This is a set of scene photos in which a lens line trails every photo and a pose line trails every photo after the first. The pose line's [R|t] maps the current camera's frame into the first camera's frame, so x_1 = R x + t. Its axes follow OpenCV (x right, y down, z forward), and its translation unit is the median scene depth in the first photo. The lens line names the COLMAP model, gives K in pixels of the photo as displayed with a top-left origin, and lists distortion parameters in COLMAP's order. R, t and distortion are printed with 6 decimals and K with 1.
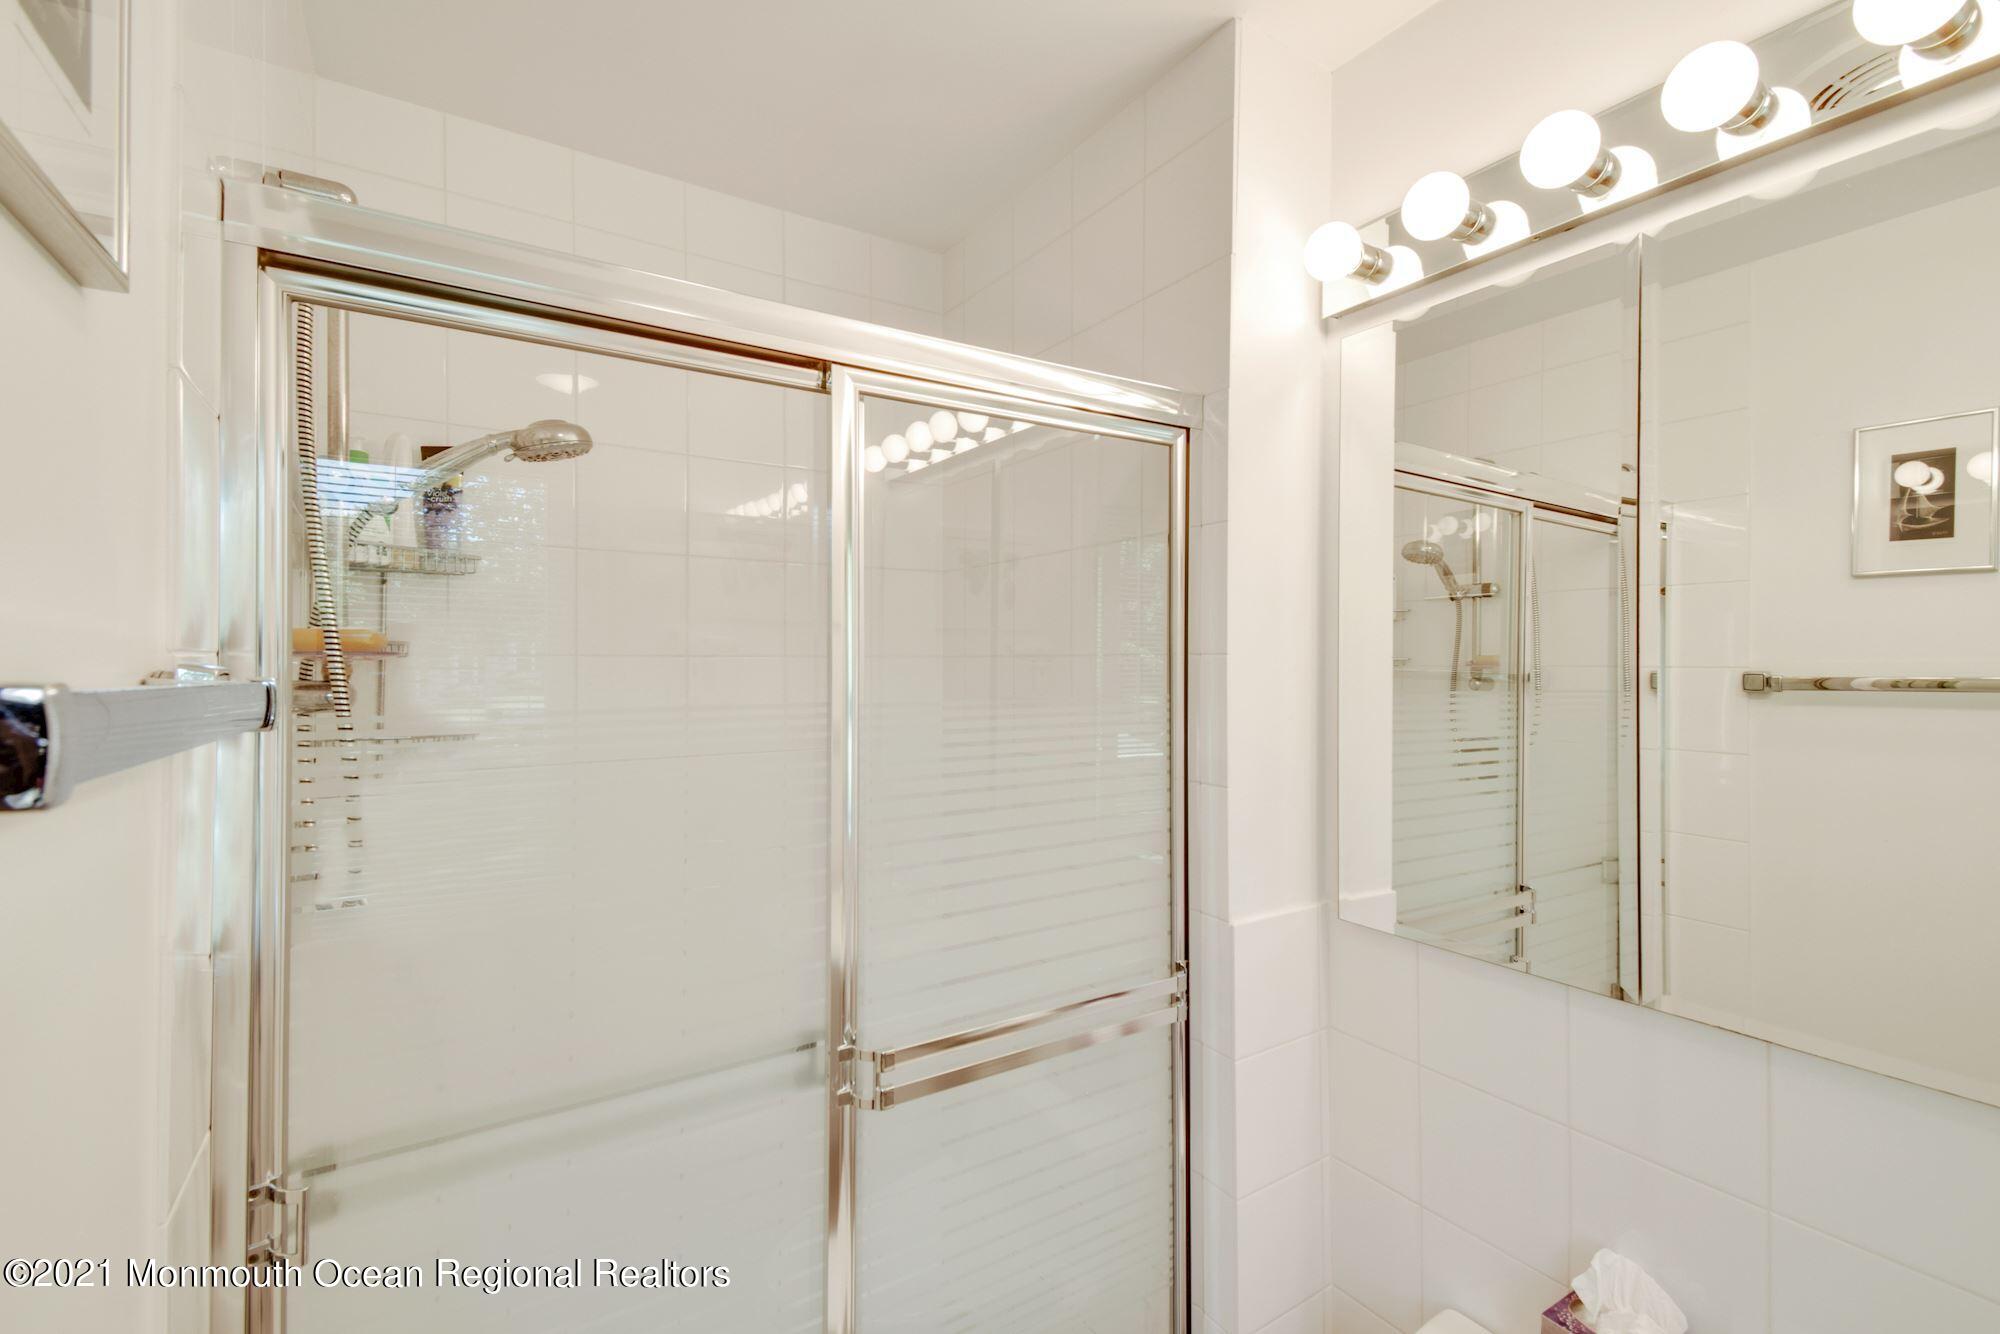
lens RADIAL K [[873.6, 0, 1002.7], [0, 873.6, 660.0], [0, 0, 1]] dist [0.061691, -0.028918]
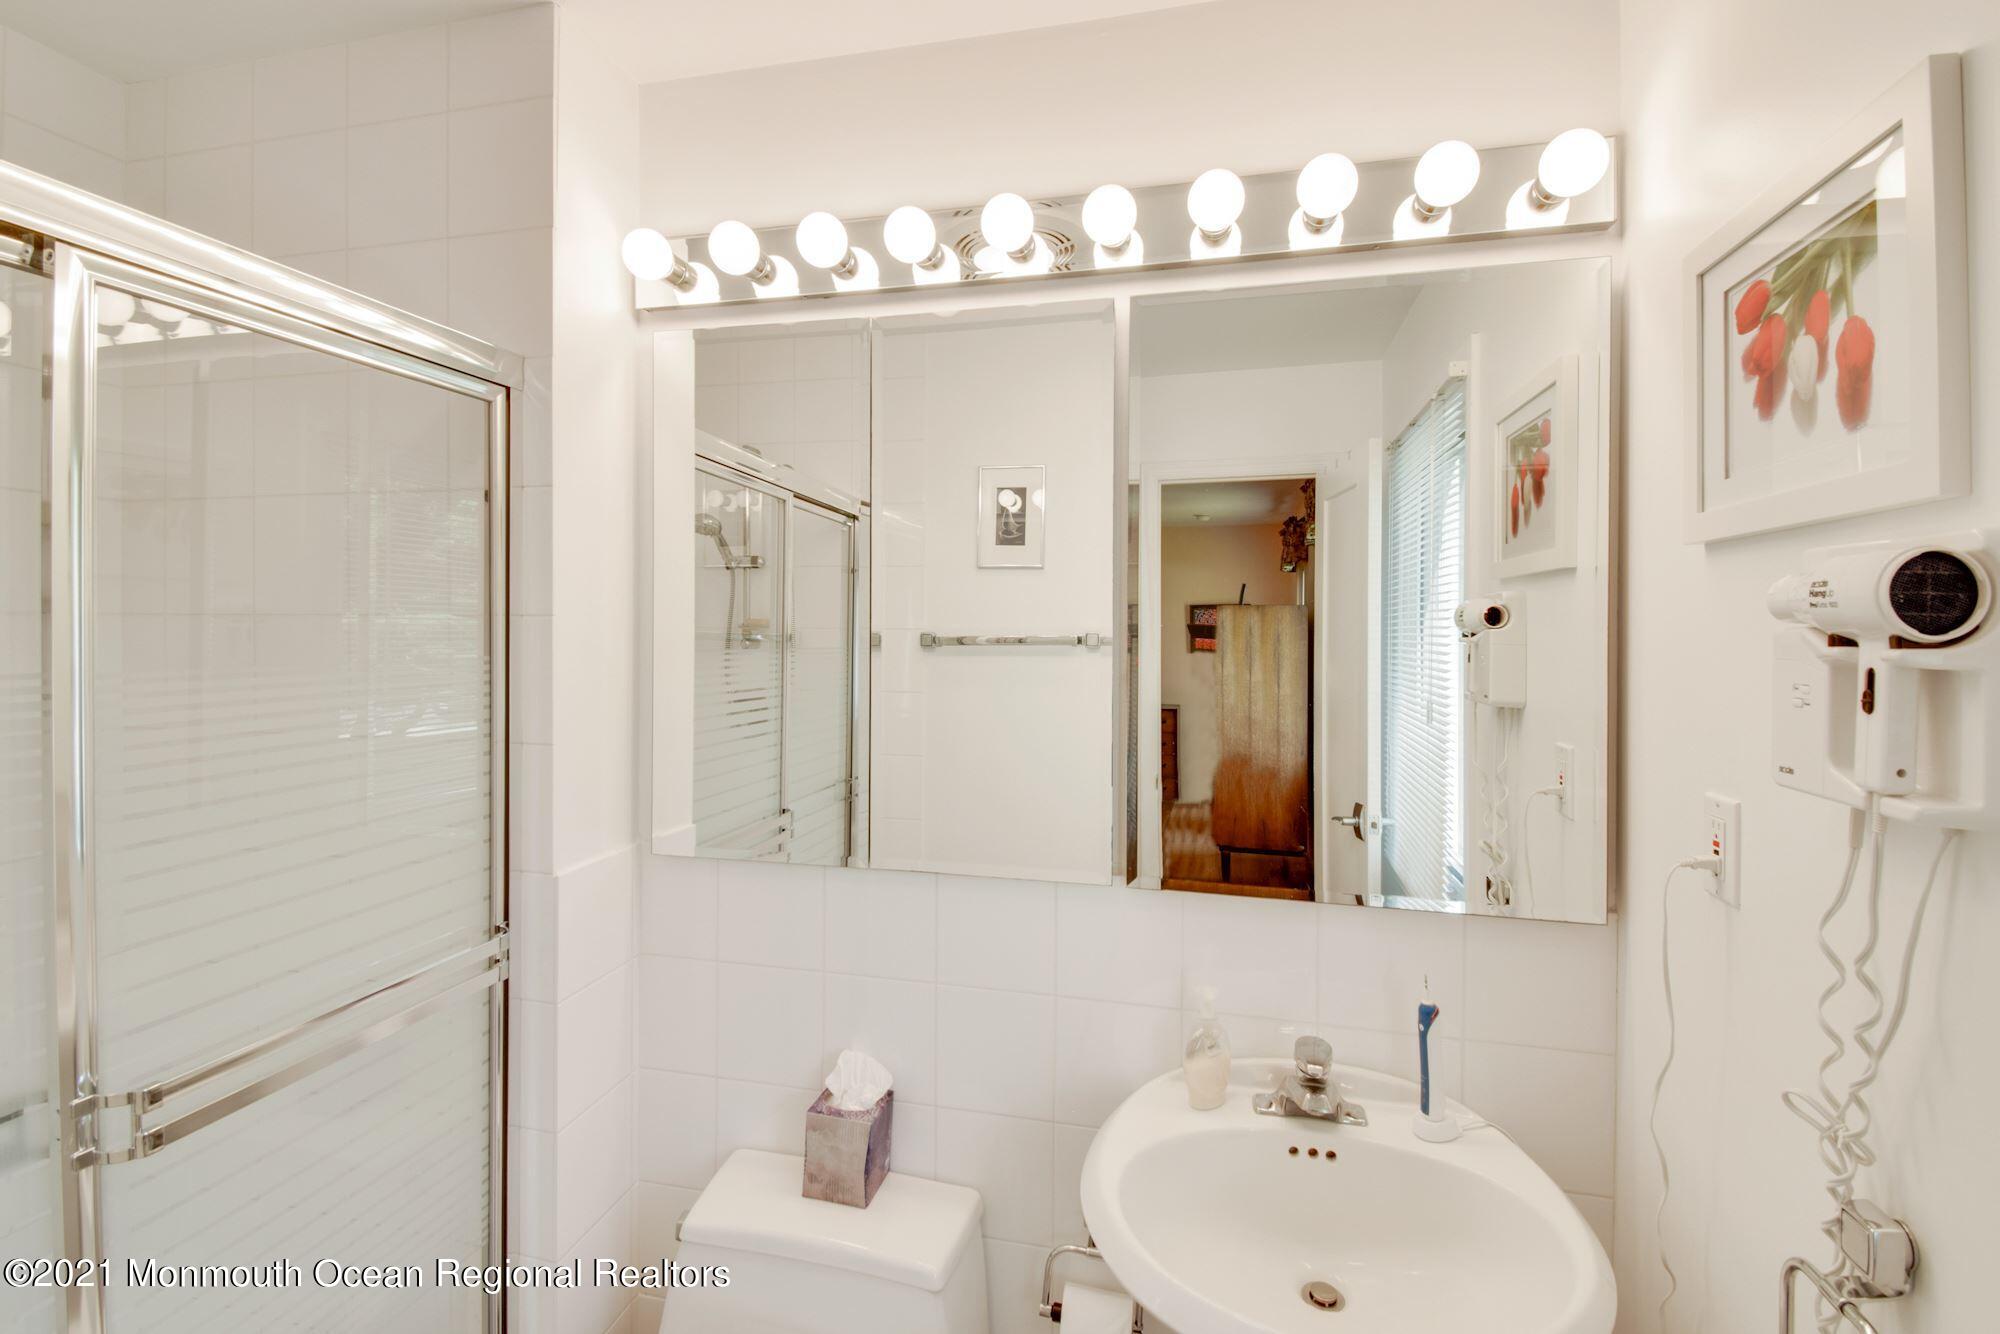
lens RADIAL K [[908.7, 0, 1001.5], [0, 908.7, 614.2], [0, 0, 1]] dist [0.038298, -0.023843]
pose [[0.708221, 0.012022, 0.705889, -0.115677], [-0.005956, 0.999921, -0.011053, 0.000367], [-0.705966, 0.003624, 0.708237, -0.117876]]
